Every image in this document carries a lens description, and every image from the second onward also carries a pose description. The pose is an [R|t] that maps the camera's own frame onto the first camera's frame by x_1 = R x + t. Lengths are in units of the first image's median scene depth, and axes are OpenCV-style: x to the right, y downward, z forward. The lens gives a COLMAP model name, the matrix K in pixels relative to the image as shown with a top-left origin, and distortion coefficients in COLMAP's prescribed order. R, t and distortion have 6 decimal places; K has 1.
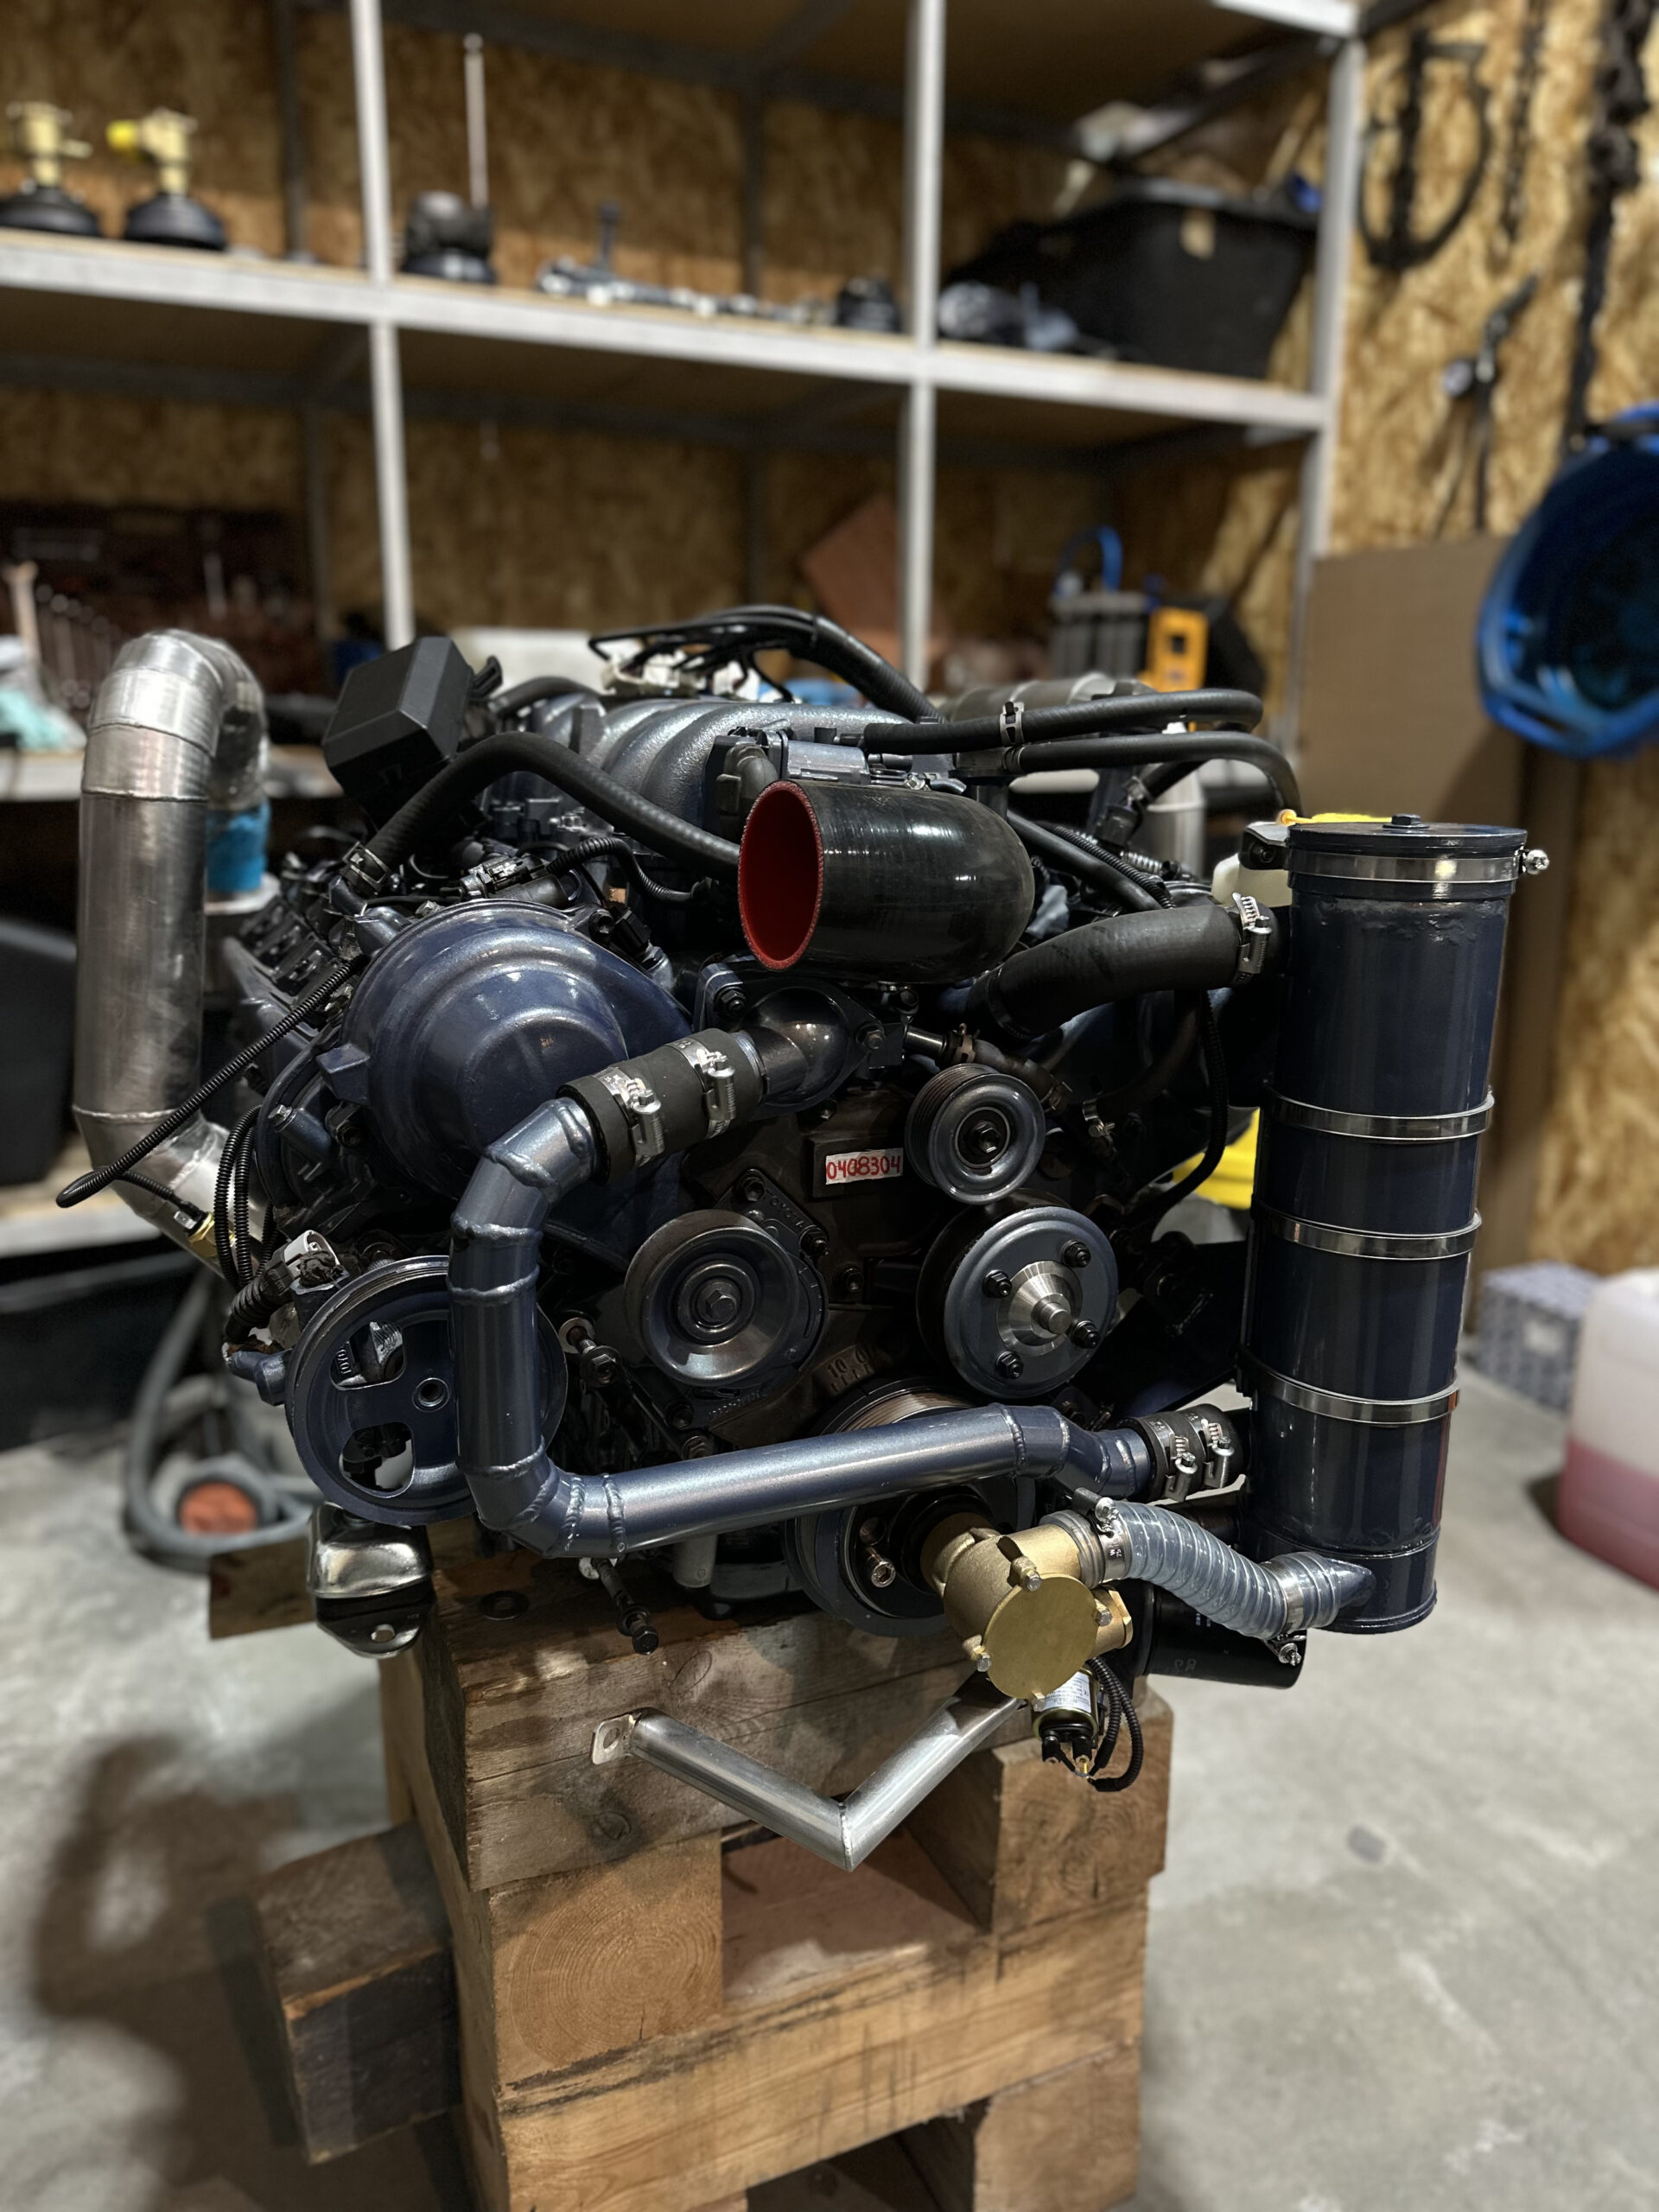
lens RADIAL K [[1559.6, 0, 830.7], [0, 1559.6, 1109.6], [0, 0, 1]] dist [0.001749, -0.013845]
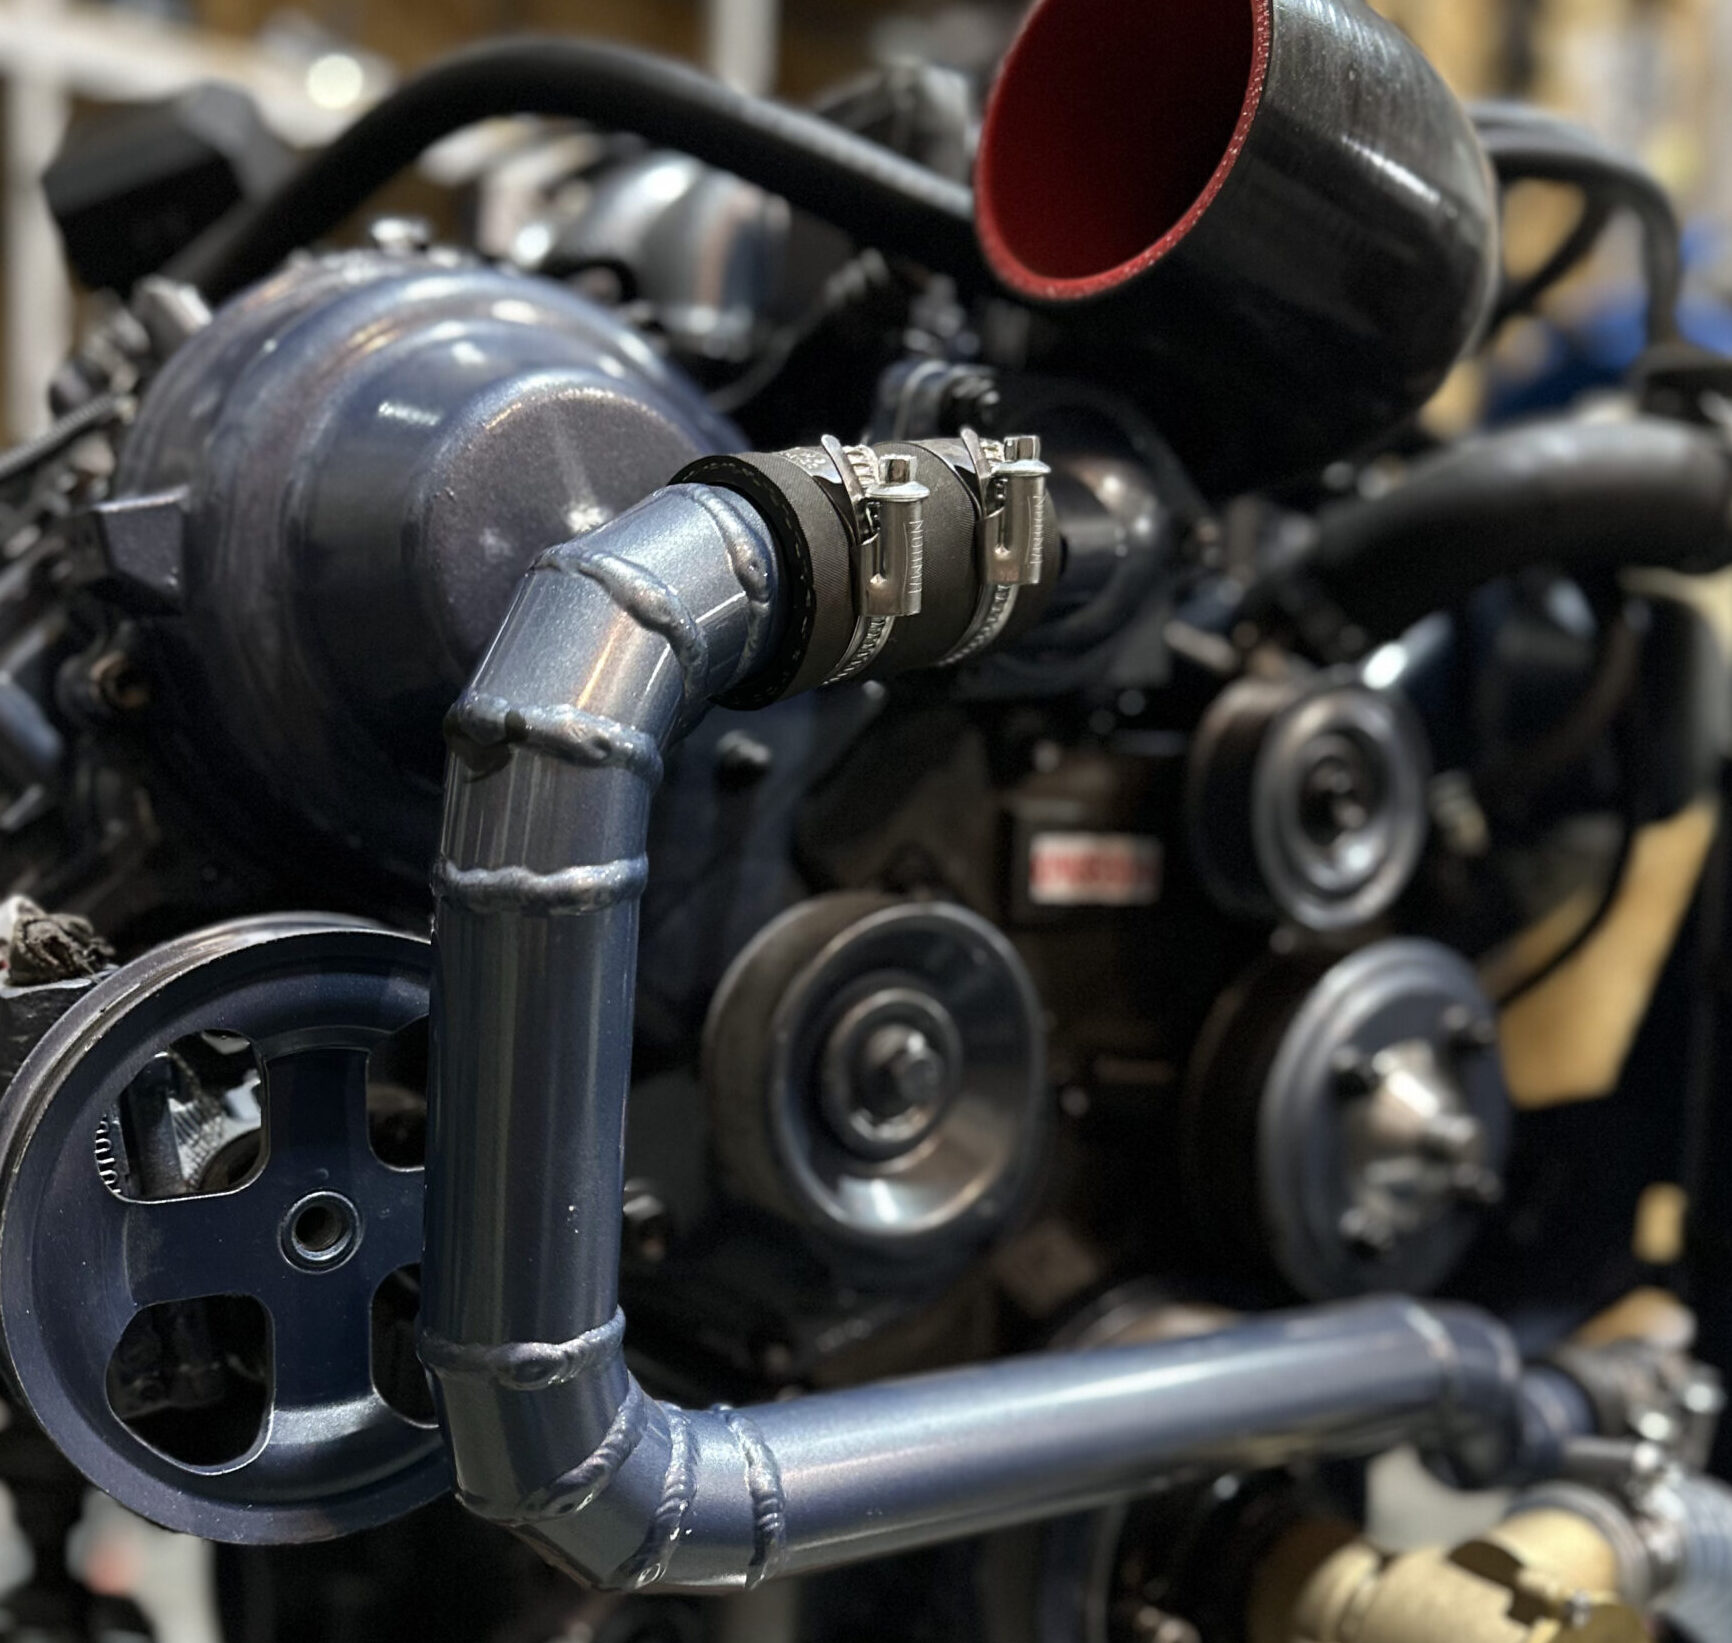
lens RADIAL K [[1860.1, 0, 865.9], [0, 1860.1, 1000.8], [0, 0, 1]] dist [0.011529, 0.000000]
pose [[0.980330, 0.007128, 0.197237, -0.129633], [0.021354, 0.989651, -0.141901, 0.120521], [-0.196207, 0.143321, 0.970032, 0.280908]]
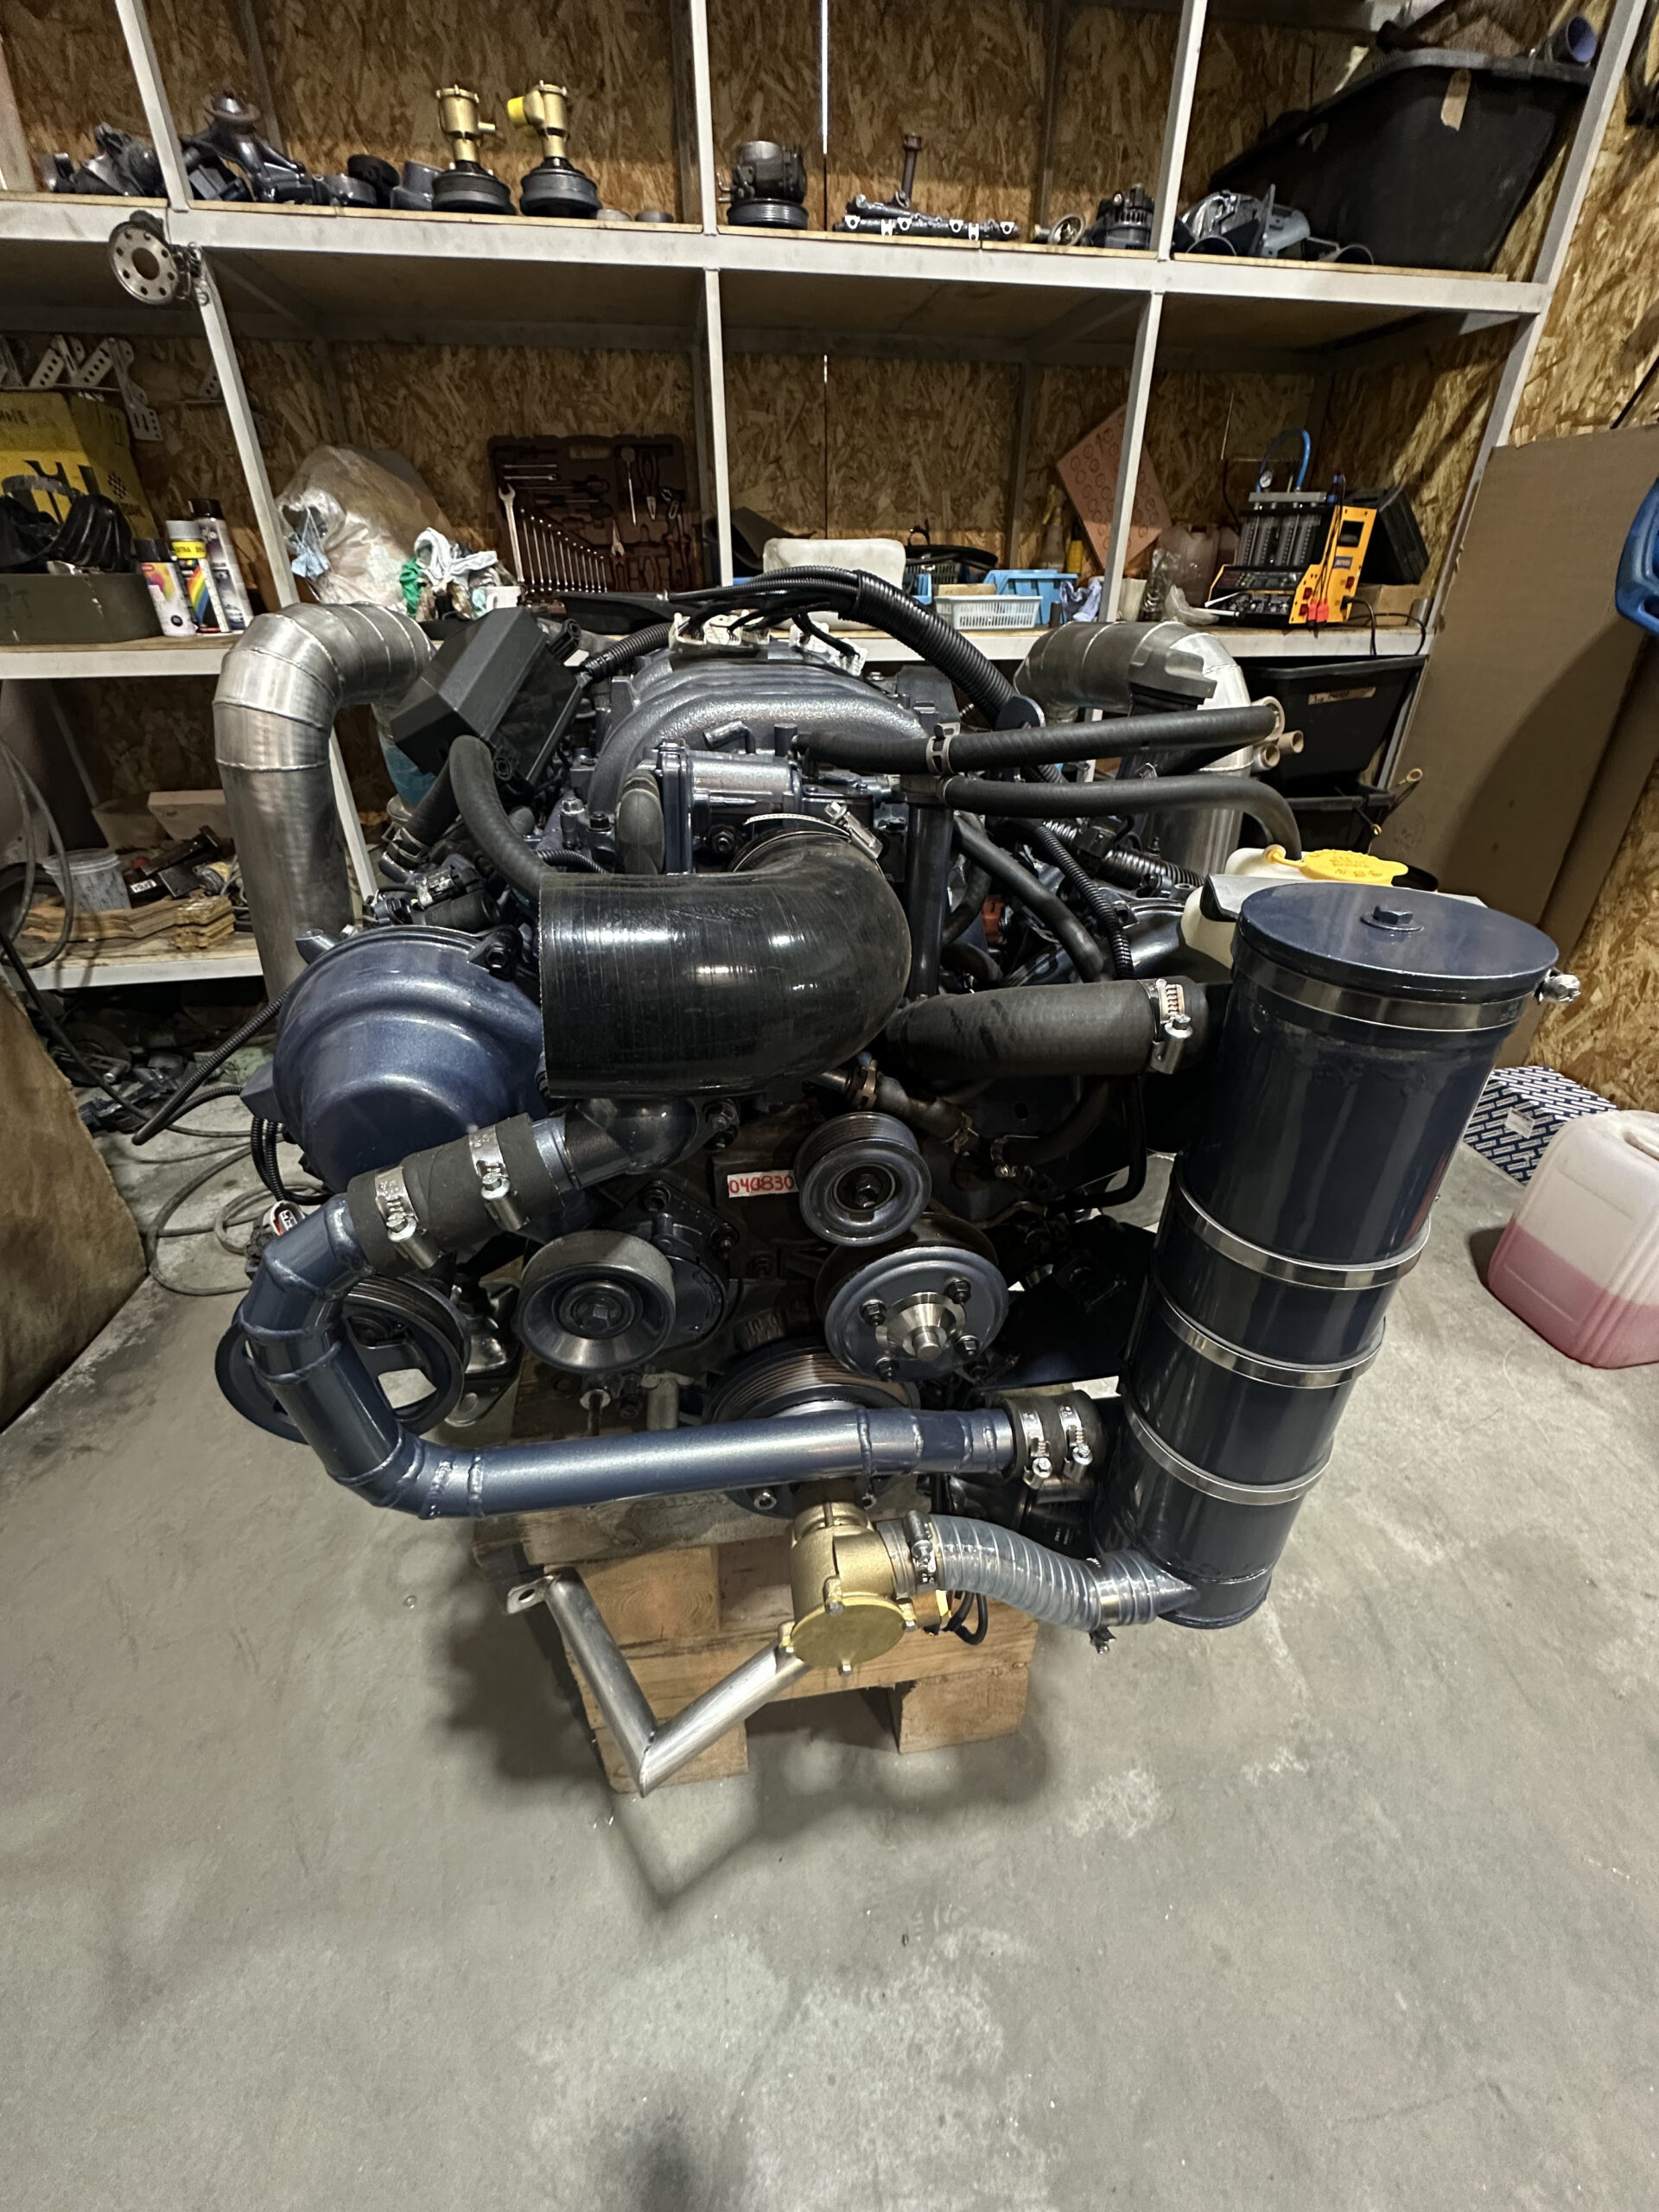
lens RADIAL K [[887.5, 0, 833.1], [0, 887.5, 1098.9], [0, 0, 1]] dist [-0.009622, 0.002354]
pose [[0.962090, 0.134719, -0.237135, 0.144860], [-0.059950, 0.952680, 0.298005, -0.146827], [0.266061, -0.272491, 0.924641, 0.320882]]
